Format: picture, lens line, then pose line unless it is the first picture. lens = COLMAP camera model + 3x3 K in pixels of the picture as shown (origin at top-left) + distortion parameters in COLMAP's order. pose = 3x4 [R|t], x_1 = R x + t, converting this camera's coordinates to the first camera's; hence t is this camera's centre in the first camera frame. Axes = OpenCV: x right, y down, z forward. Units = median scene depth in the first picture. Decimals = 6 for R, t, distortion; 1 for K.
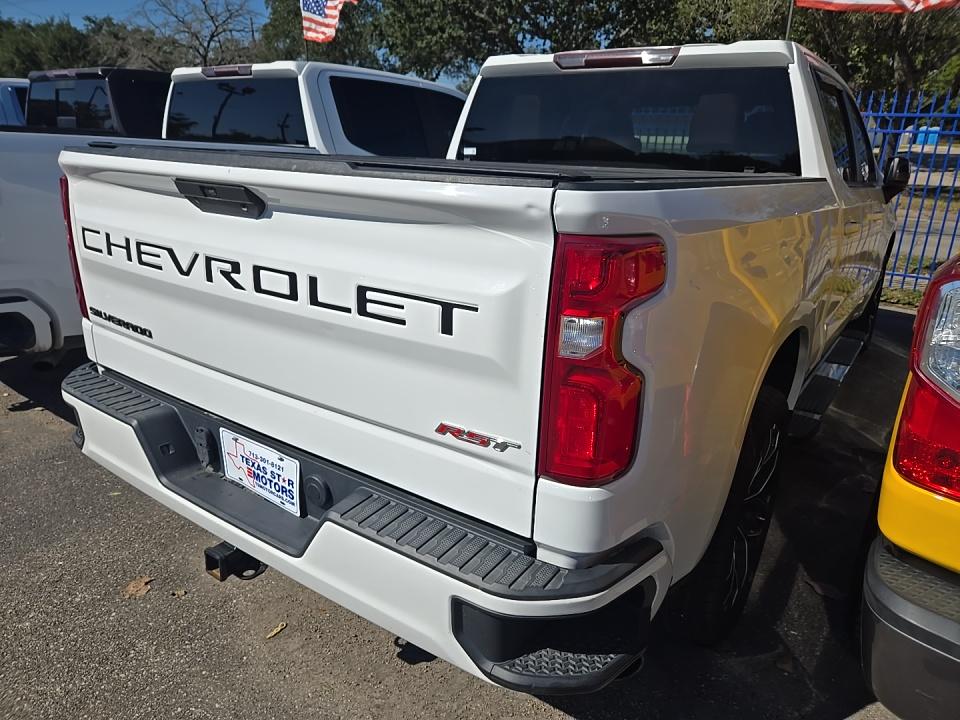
lens RADIAL K [[655.3, 0, 475.1], [0, 655.3, 365.8], [0, 0, 1]] dist [0.056106, -0.043003]
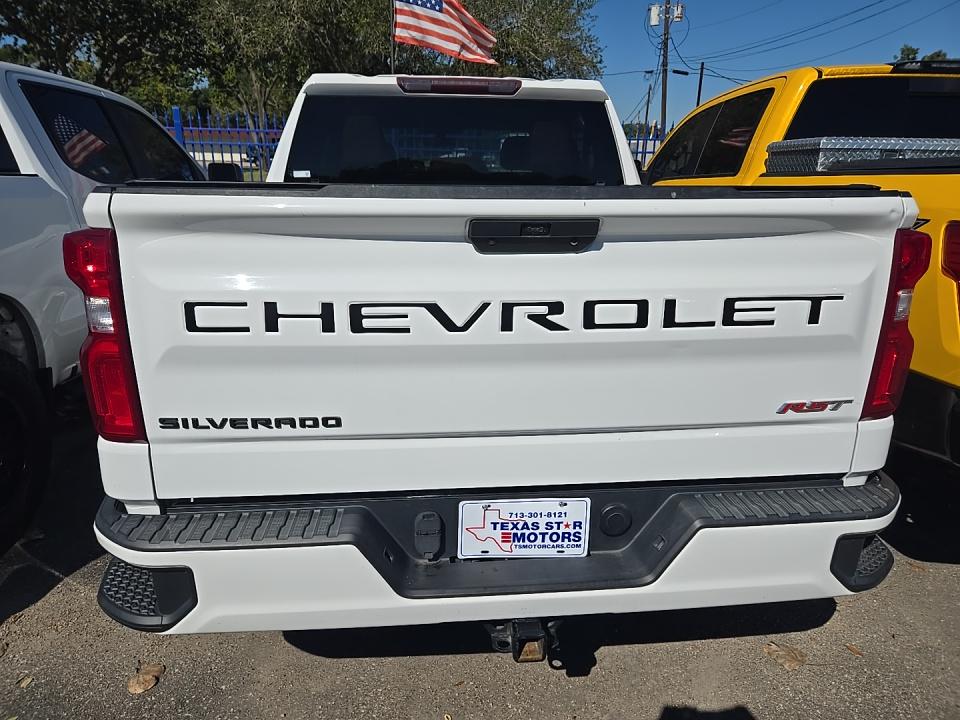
lens RADIAL K [[655.3, 0, 482.1], [0, 655.3, 368.4], [0, 0, 1]] dist [0.056106, -0.043003]
pose [[0.752941, -0.215286, 0.621877, -0.912861], [0.226402, 0.972034, 0.062389, -0.130784], [-0.617917, 0.093819, 0.780626, 0.315761]]
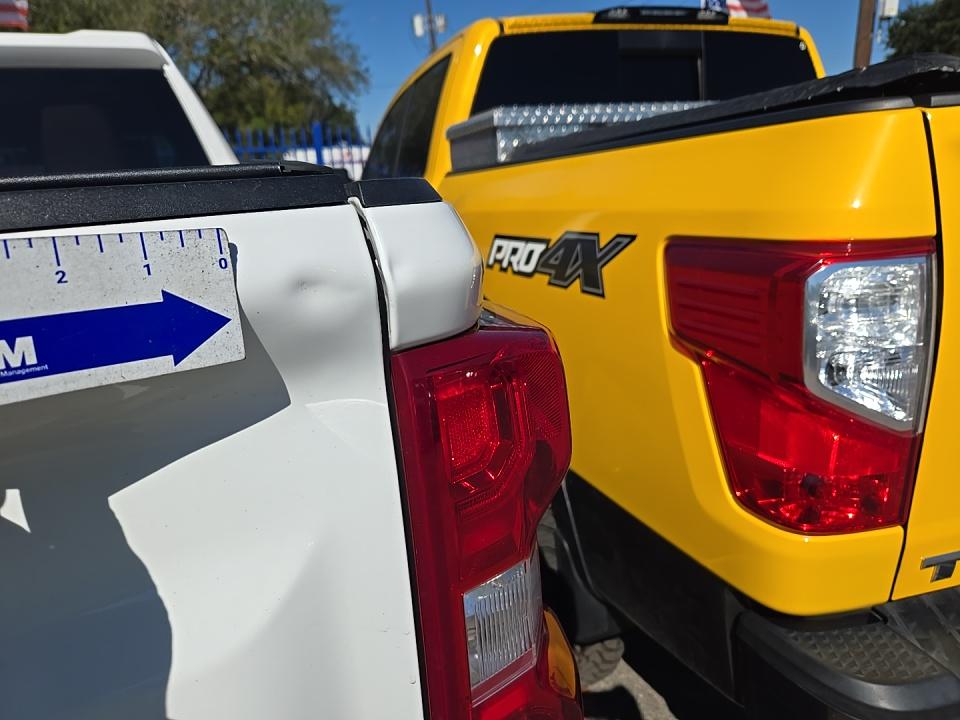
lens RADIAL K [[655.3, 0, 488.0], [0, 655.3, 364.7], [0, 0, 1]] dist [0.056106, -0.043003]
pose [[0.530055, -0.293153, 0.795678, -0.057623], [0.346303, 0.931359, 0.112447, -0.138120], [-0.774026, 0.215942, 0.595191, 0.509305]]
